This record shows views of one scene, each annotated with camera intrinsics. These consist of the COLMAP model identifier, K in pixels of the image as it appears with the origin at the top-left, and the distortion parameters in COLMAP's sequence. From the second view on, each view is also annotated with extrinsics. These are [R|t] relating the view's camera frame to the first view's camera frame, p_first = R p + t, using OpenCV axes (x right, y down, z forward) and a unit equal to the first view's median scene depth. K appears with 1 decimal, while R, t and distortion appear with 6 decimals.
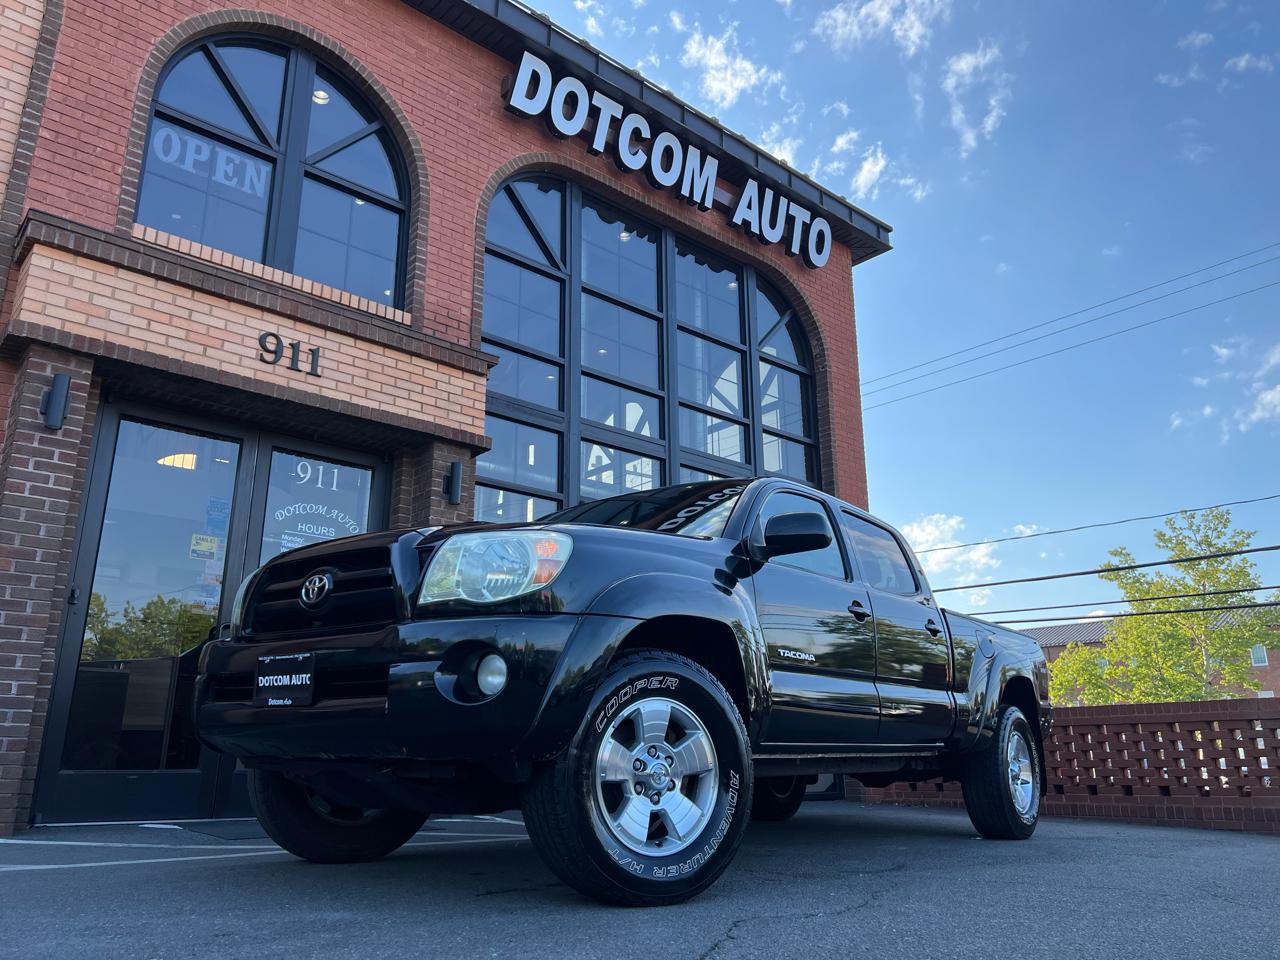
lens RADIAL K [[959.4, 0, 636.1], [0, 959.4, 478.9], [0, 0, 1]] dist [0.050180, -0.054728]
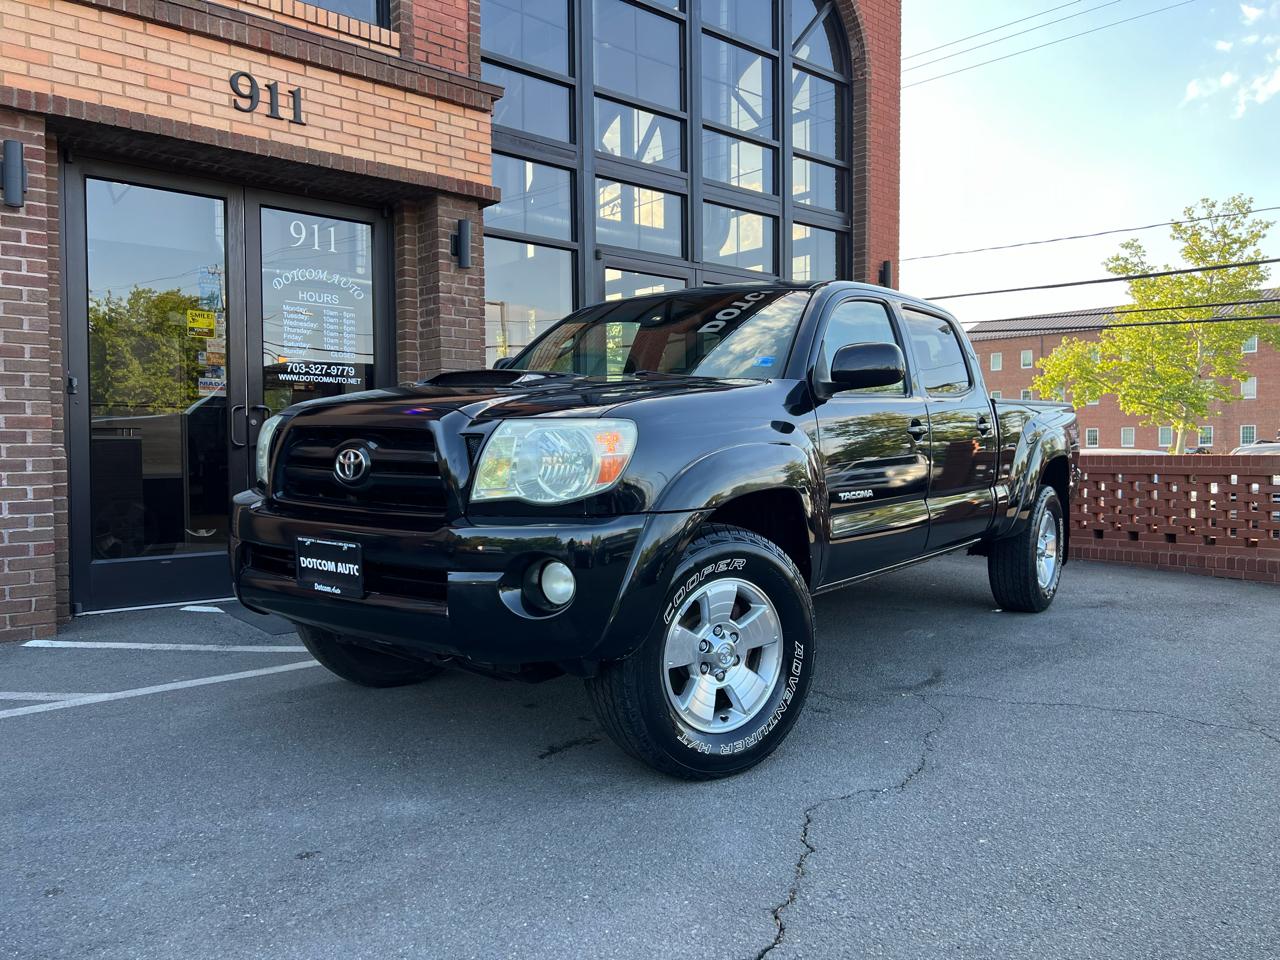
lens RADIAL K [[959.4, 0, 637.7], [0, 959.4, 475.3], [0, 0, 1]] dist [0.050180, -0.054728]
pose [[0.999957, -0.002735, 0.008861, -0.034373], [-0.000222, 0.948193, 0.317695, -0.081905], [-0.009271, -0.317683, 0.948151, 0.064937]]
